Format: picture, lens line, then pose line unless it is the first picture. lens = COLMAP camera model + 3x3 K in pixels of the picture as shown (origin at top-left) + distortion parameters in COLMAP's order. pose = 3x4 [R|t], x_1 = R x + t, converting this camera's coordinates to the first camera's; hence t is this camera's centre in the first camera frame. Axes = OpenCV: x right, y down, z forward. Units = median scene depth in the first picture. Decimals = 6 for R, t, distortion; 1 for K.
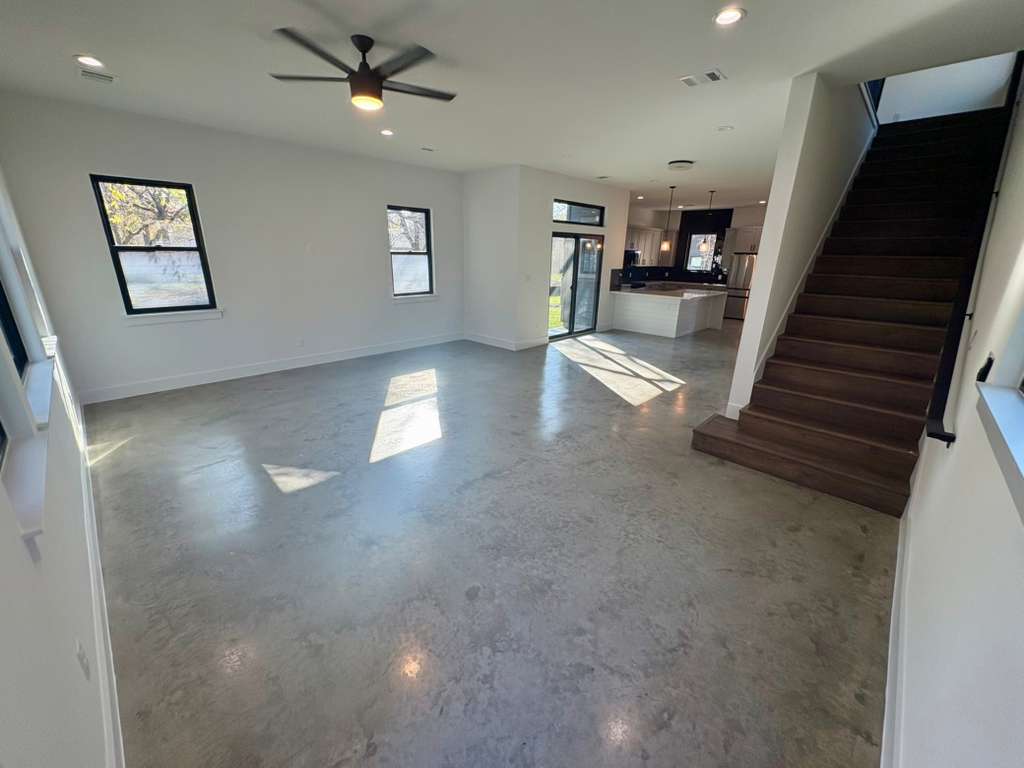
lens RADIAL K [[403.9, 0, 512.0], [0, 403.9, 384.0], [0, 0, 1]] dist [-0.001749, -0.000184]
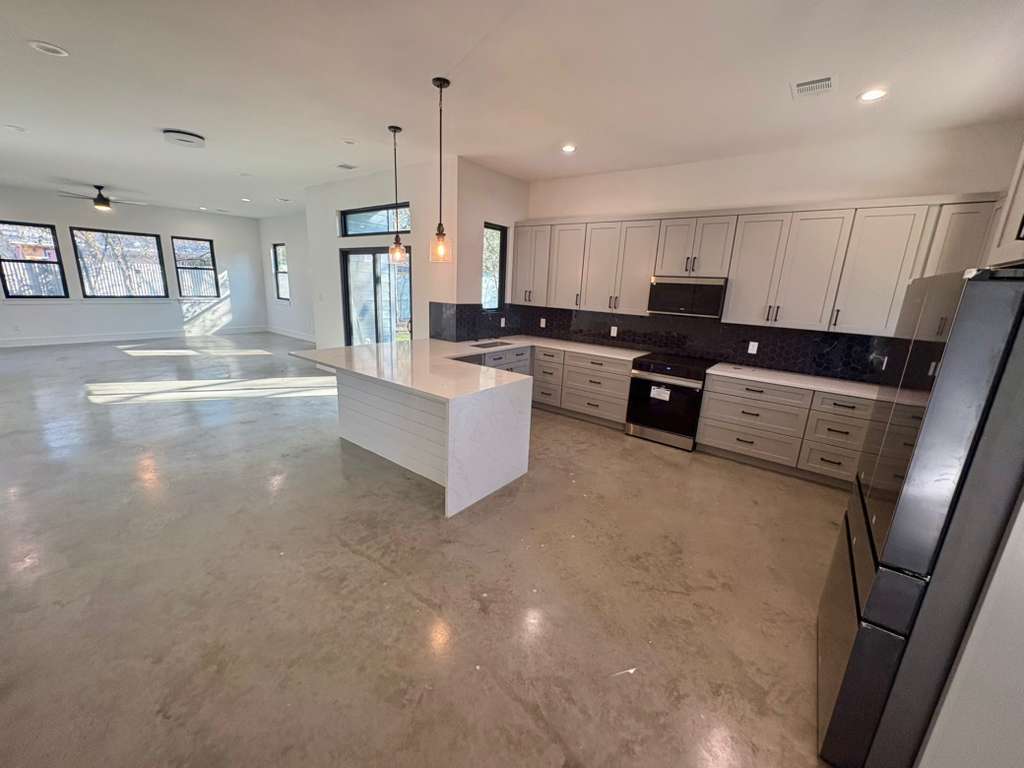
lens RADIAL K [[408.9, 0, 512.0], [0, 408.9, 384.0], [0, 0, 1]] dist [0.001060, 0.000542]
pose [[0.113191, 0.227008, -0.967293, 0.743120], [-0.345856, 0.921666, 0.175828, -0.274820], [0.931435, 0.314642, 0.182836, 0.894634]]
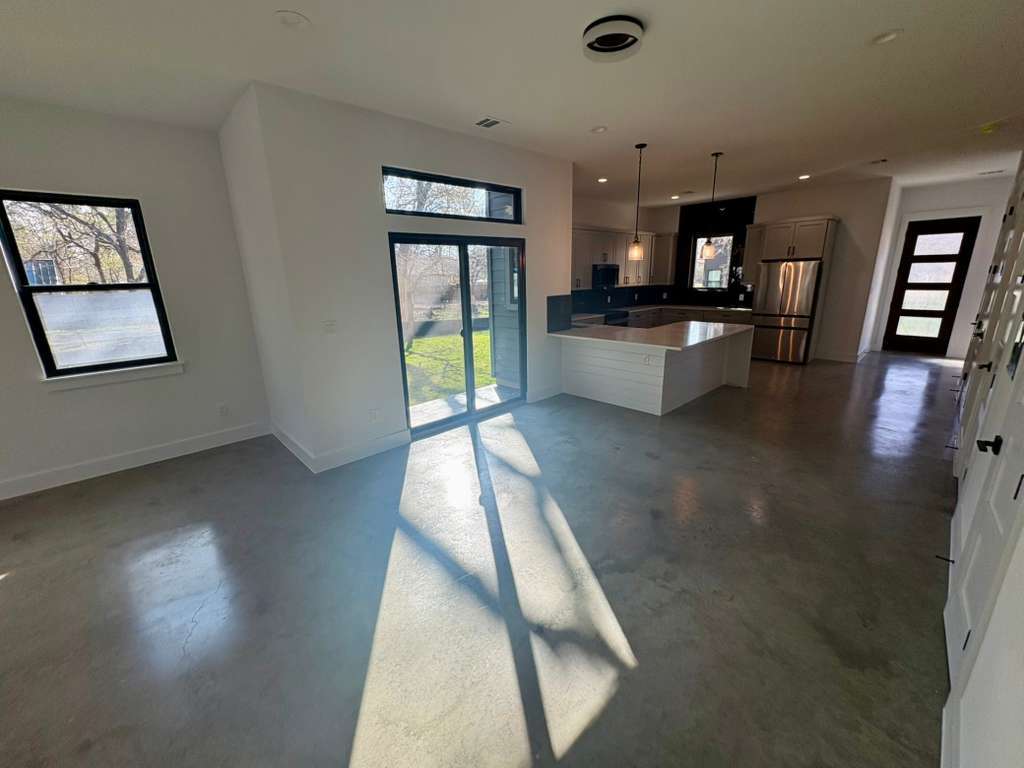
lens RADIAL K [[408.9, 0, 512.0], [0, 408.9, 384.0], [0, 0, 1]] dist [0.001060, 0.000542]
pose [[0.998158, -0.028937, -0.053322, 0.191911], [0.026099, 0.998245, -0.053162, -0.109882], [0.054766, 0.051672, 0.997161, 0.355339]]
